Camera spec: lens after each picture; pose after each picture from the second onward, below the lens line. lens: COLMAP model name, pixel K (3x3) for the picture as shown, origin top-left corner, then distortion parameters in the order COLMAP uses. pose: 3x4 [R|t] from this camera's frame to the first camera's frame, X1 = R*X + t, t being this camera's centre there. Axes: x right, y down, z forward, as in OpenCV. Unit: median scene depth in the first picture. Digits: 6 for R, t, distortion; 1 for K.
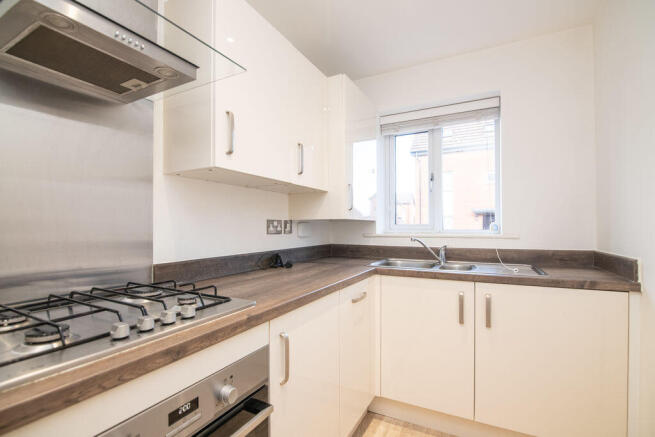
lens RADIAL K [[304.9, 0, 335.5], [0, 304.9, 226.0], [0, 0, 1]] dist [-0.020074, -0.000011]
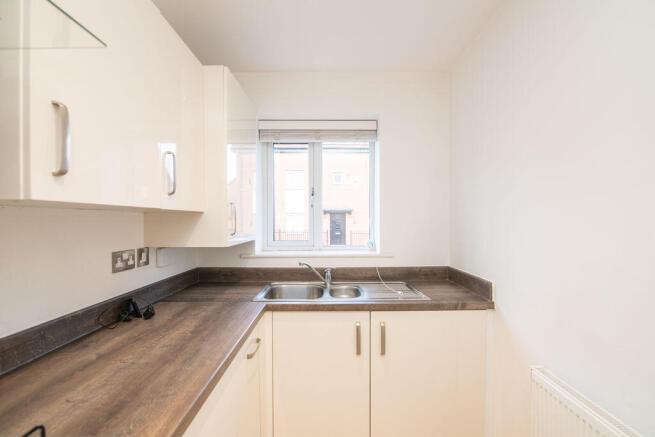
lens RADIAL K [[304.9, 0, 335.5], [0, 304.9, 226.0], [0, 0, 1]] dist [-0.020074, -0.000011]
pose [[0.884382, -0.002709, 0.466757, -0.087254], [-0.007502, 0.999772, 0.020015, -0.091719], [-0.466704, -0.021203, 0.884159, 0.139440]]
